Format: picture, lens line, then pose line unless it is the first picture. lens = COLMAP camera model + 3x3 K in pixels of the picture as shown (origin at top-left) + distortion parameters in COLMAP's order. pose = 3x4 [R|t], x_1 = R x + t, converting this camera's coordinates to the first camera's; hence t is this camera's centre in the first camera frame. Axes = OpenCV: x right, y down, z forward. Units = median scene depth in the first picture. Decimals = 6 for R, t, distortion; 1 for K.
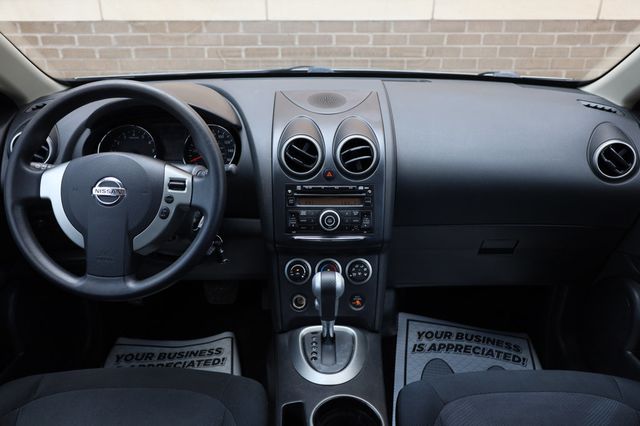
lens RADIAL K [[507.2, 0, 320.0], [0, 507.2, 213.0], [0, 0, 1]] dist [-0.005470, -0.001138]
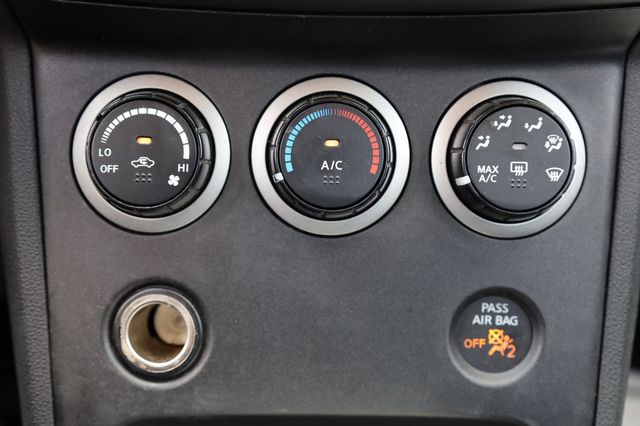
lens RADIAL K [[951.8, 0, 320.0], [0, 951.8, 213.0], [0, 0, 1]] dist [-0.009708, -0.030309]
pose [[0.999866, 0.014975, 0.006686, 0.011679], [-0.015391, 0.997614, 0.067297, 0.117002], [-0.005662, -0.067391, 0.997711, 0.707551]]
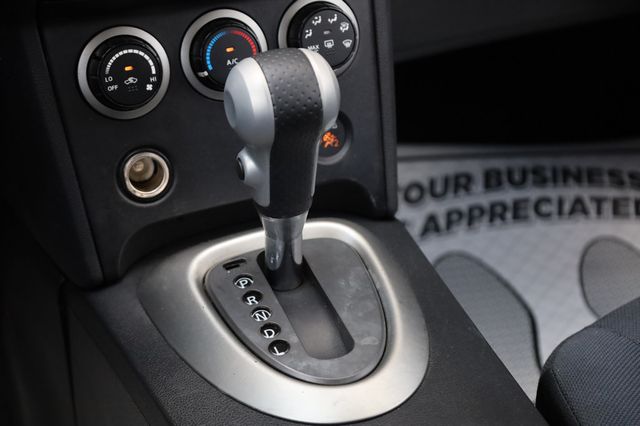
lens RADIAL K [[1352.1, 0, 320.0], [0, 1352.1, 213.0], [0, 0, 1]] dist [-0.016140, 0.014123]
pose [[0.926676, -0.208585, 0.312672, -0.204966], [0.128435, 0.957535, 0.258128, 0.007432], [-0.353236, -0.199043, 0.914115, 0.251547]]
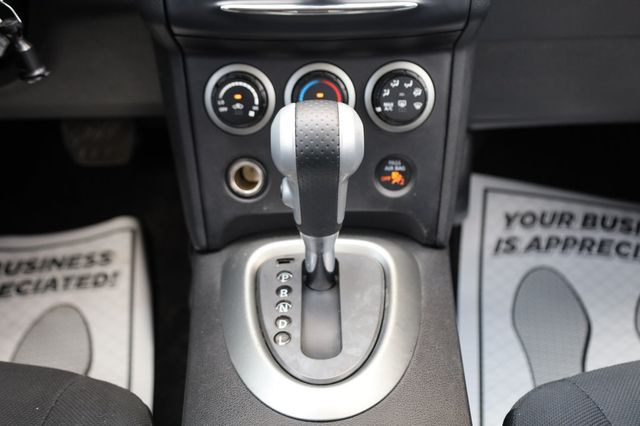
lens RADIAL K [[731.4, 0, 320.0], [0, 731.4, 213.0], [0, 0, 1]] dist [0.003908, 0.015644]
pose [[0.999888, -0.014801, 0.002137, 0.014866], [0.013604, 0.959599, 0.281042, 0.044698], [-0.006211, -0.280981, 0.959693, 0.466161]]
